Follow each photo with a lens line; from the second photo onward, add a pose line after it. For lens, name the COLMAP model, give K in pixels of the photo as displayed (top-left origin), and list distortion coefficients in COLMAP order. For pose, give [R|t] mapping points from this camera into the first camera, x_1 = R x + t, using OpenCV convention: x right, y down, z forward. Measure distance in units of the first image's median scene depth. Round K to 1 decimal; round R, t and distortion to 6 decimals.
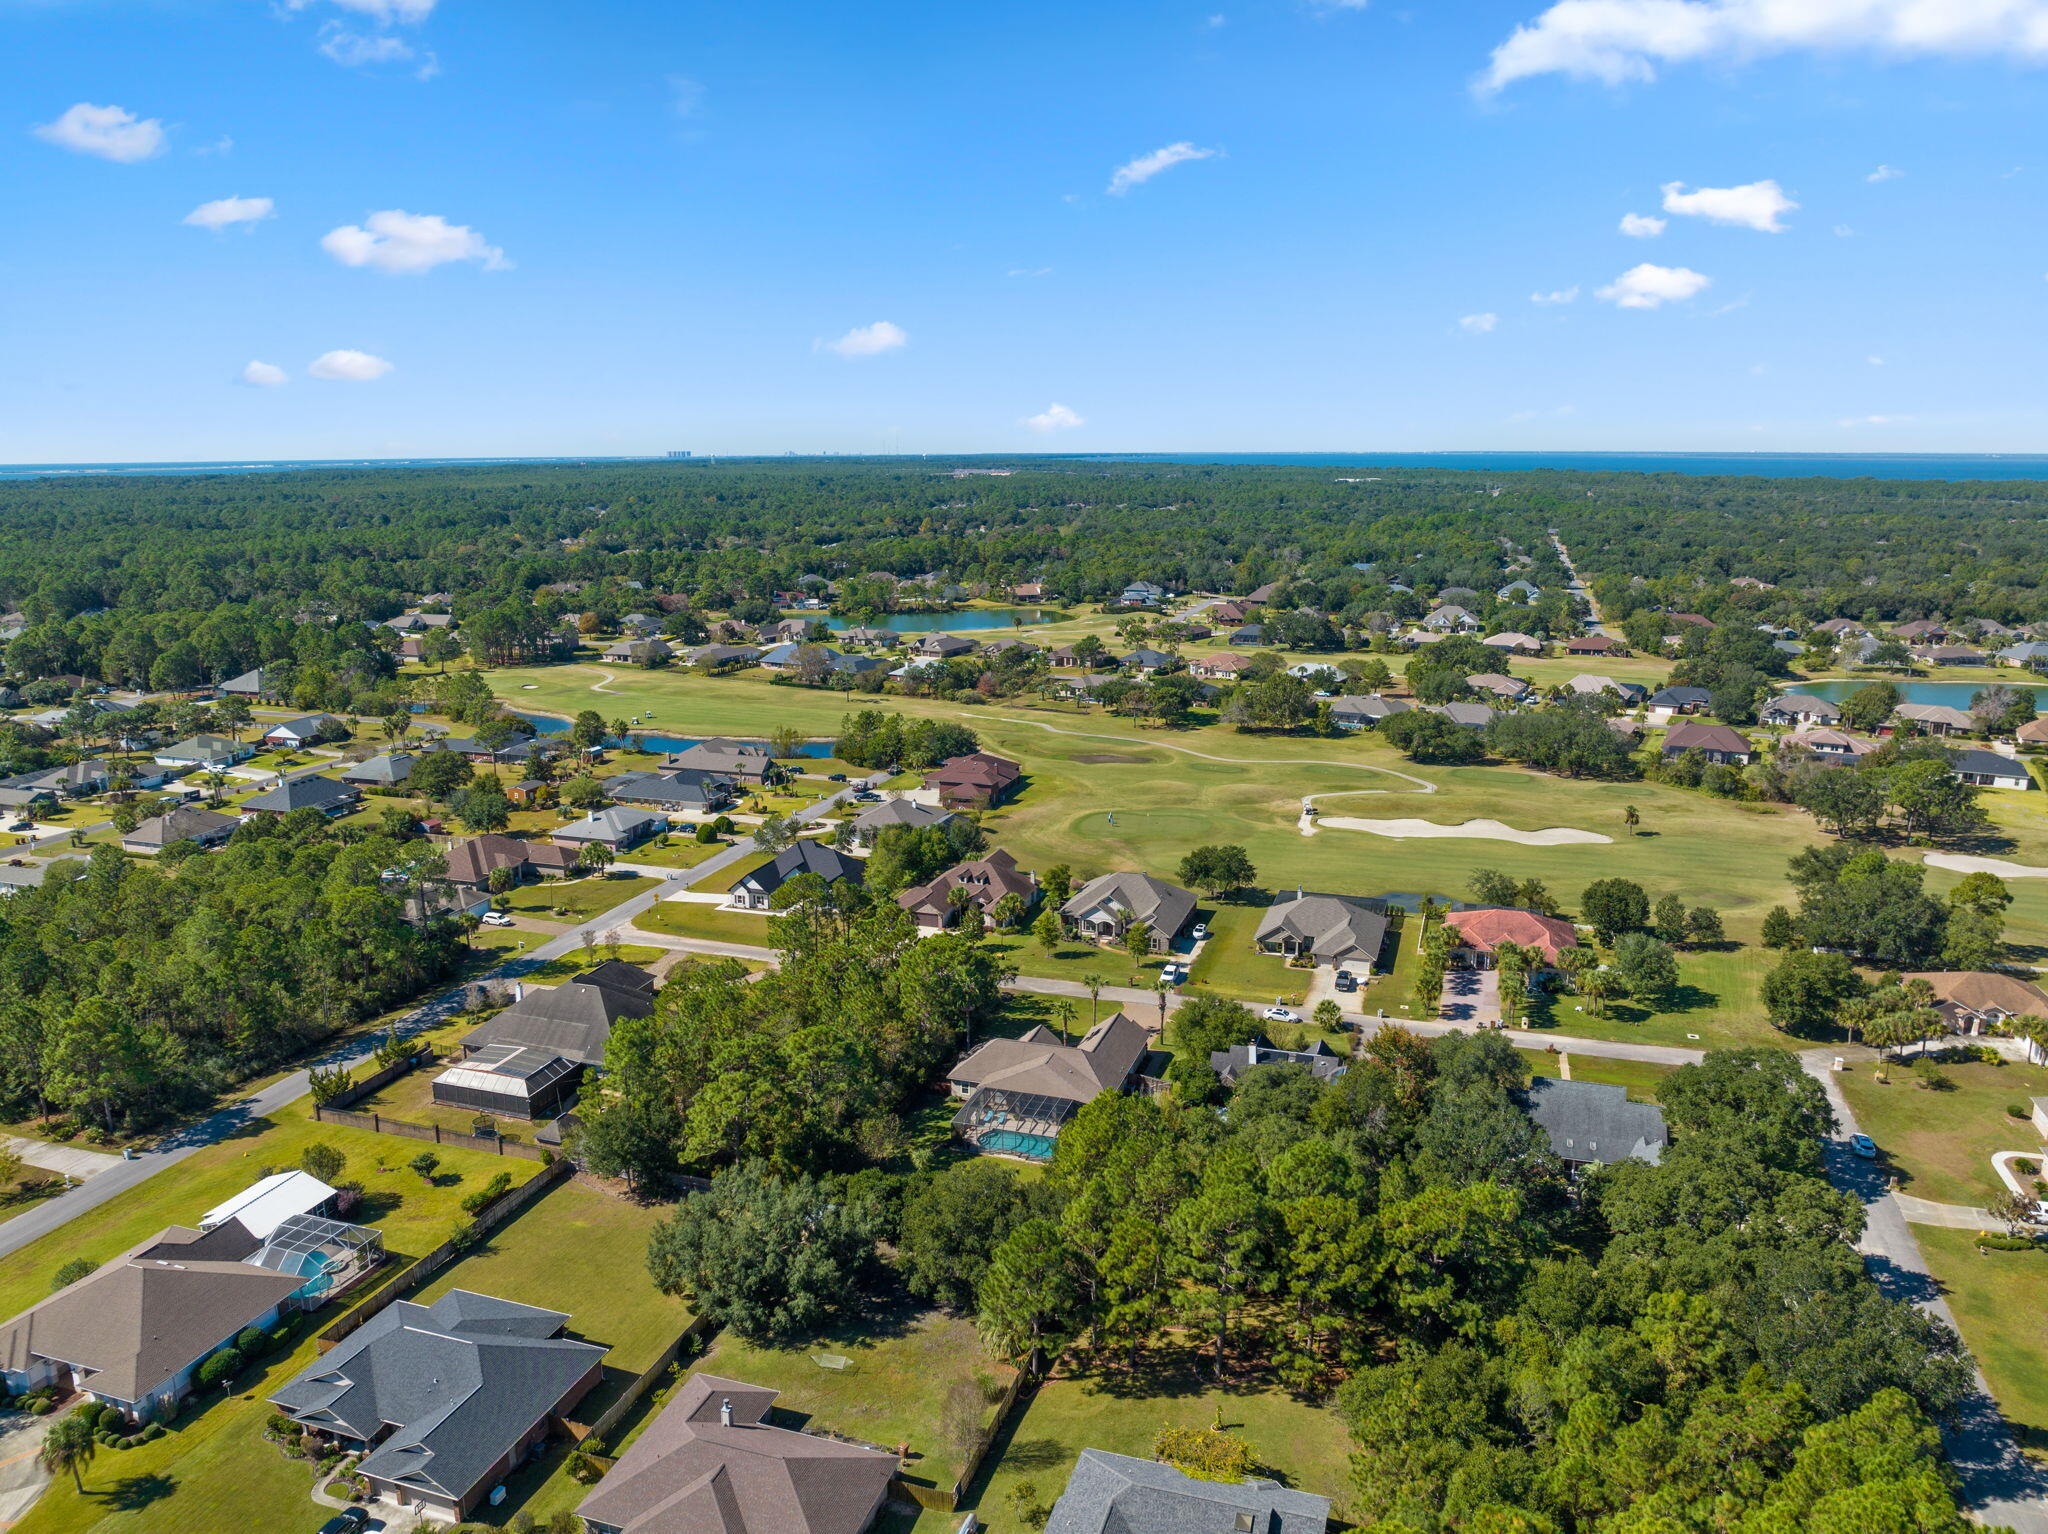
lens RADIAL K [[1437.5, 0, 1024.0], [0, 1437.5, 767.0], [0, 0, 1]] dist [-0.033086, -0.007317]
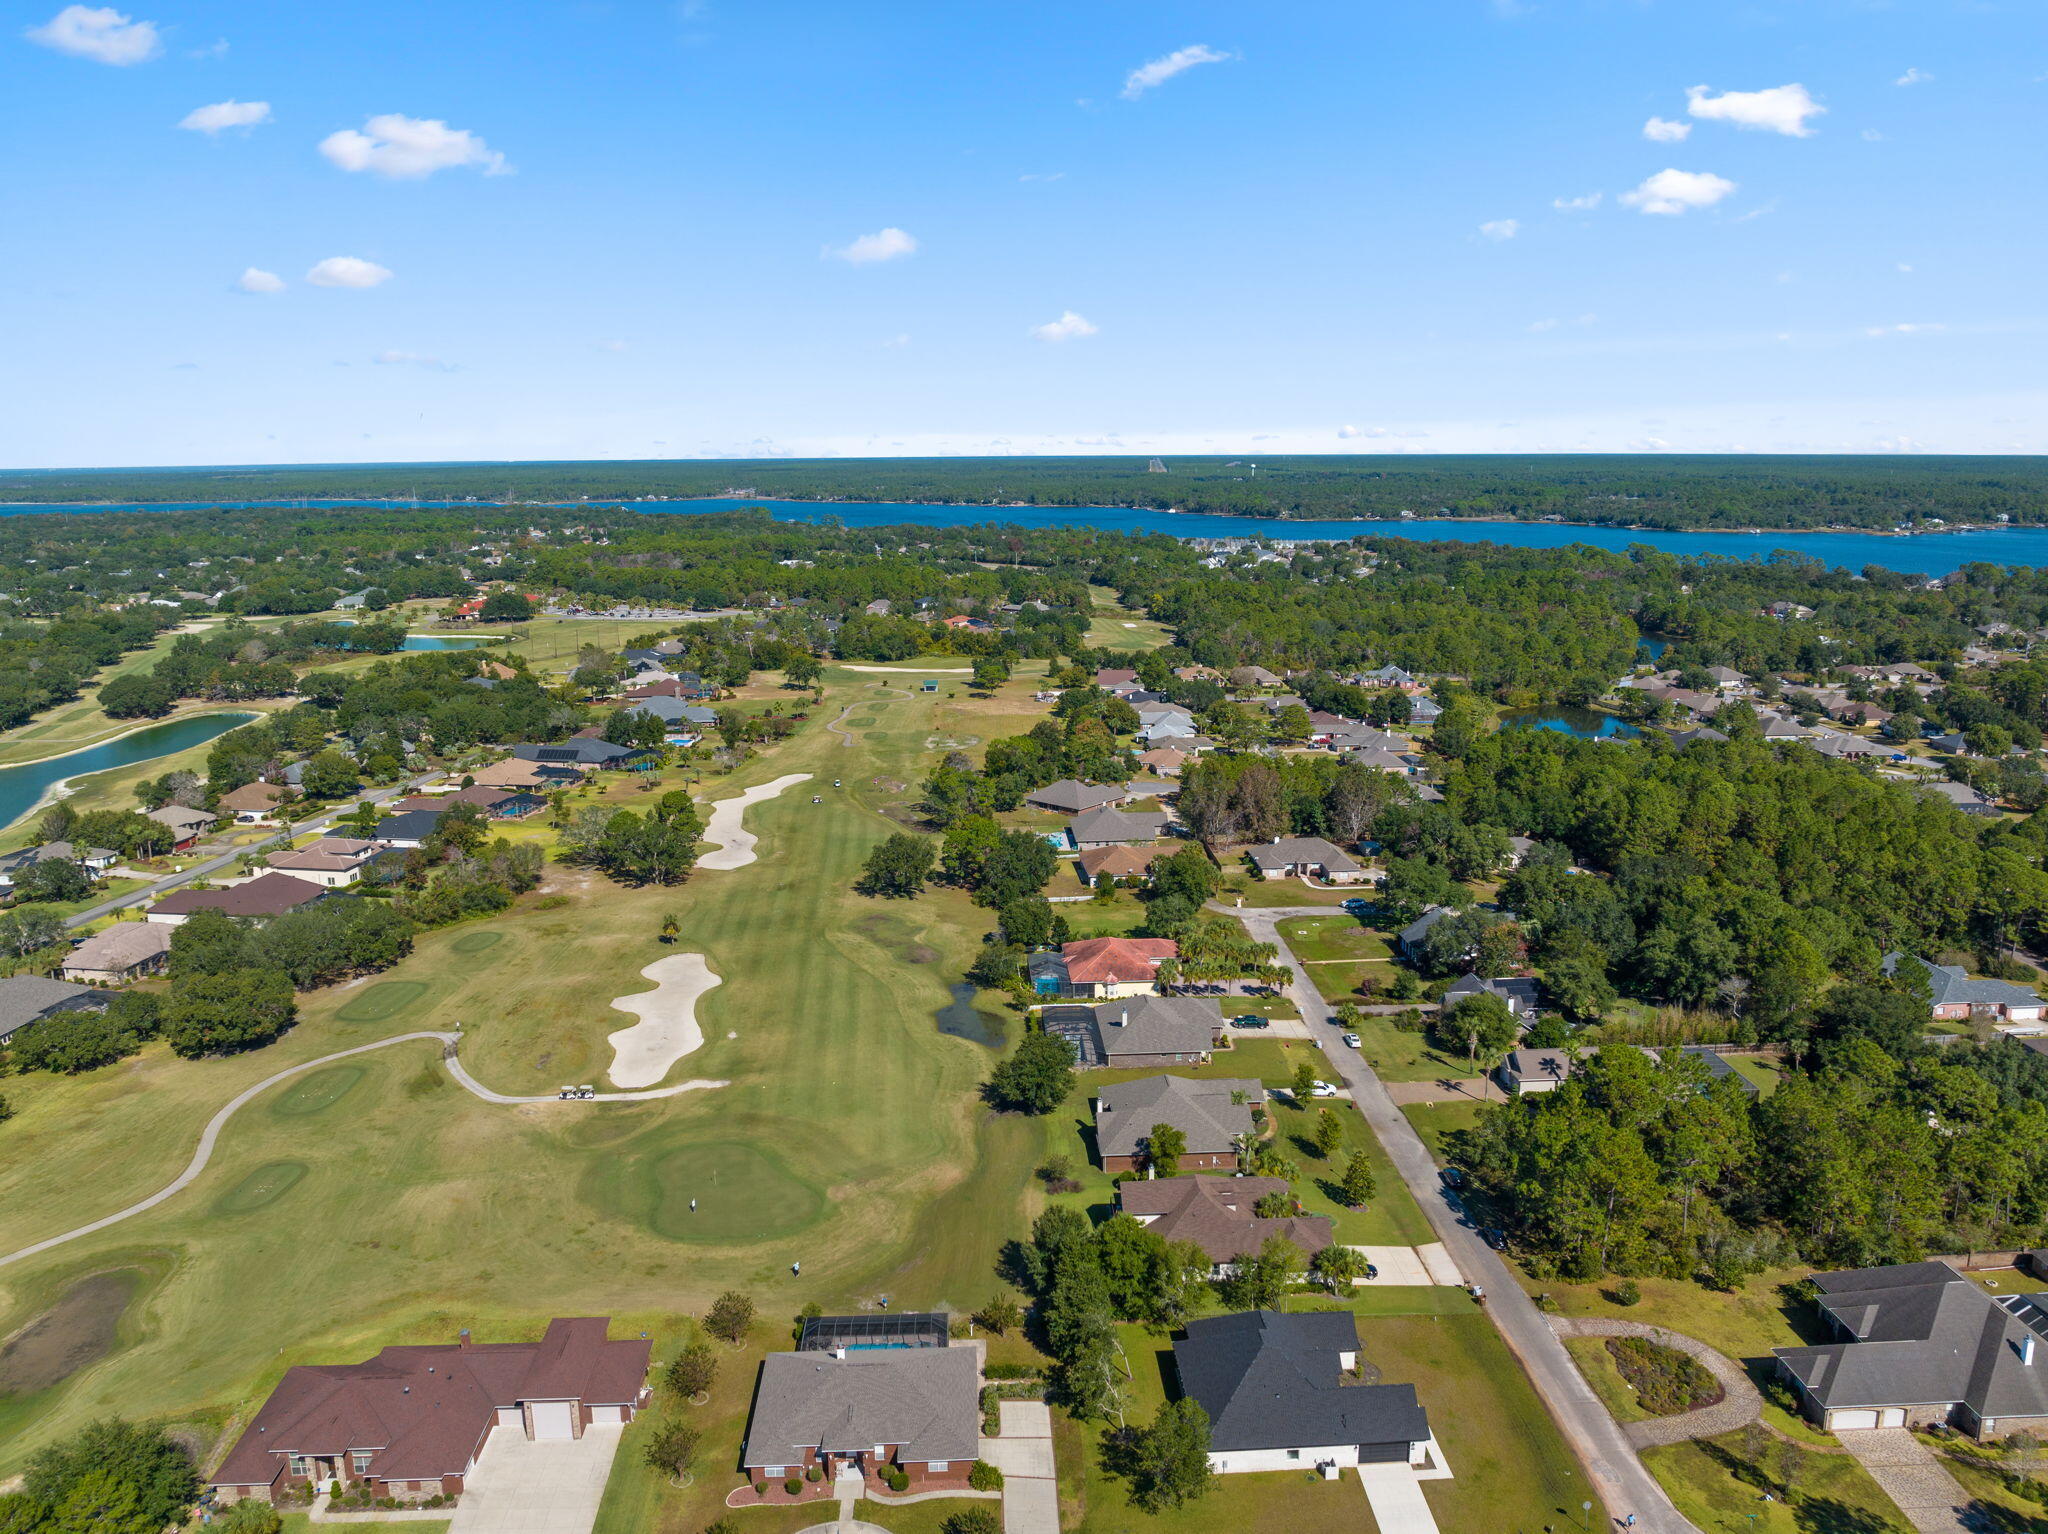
lens RADIAL K [[1434.7, 0, 1024.0], [0, 1434.7, 767.0], [0, 0, 1]] dist [-0.036397, -0.002773]
pose [[-0.364266, -0.191180, 0.911460, -0.557295], [0.210801, 0.936374, 0.280653, -0.312282], [-0.907123, 0.294370, -0.300788, 1.171829]]
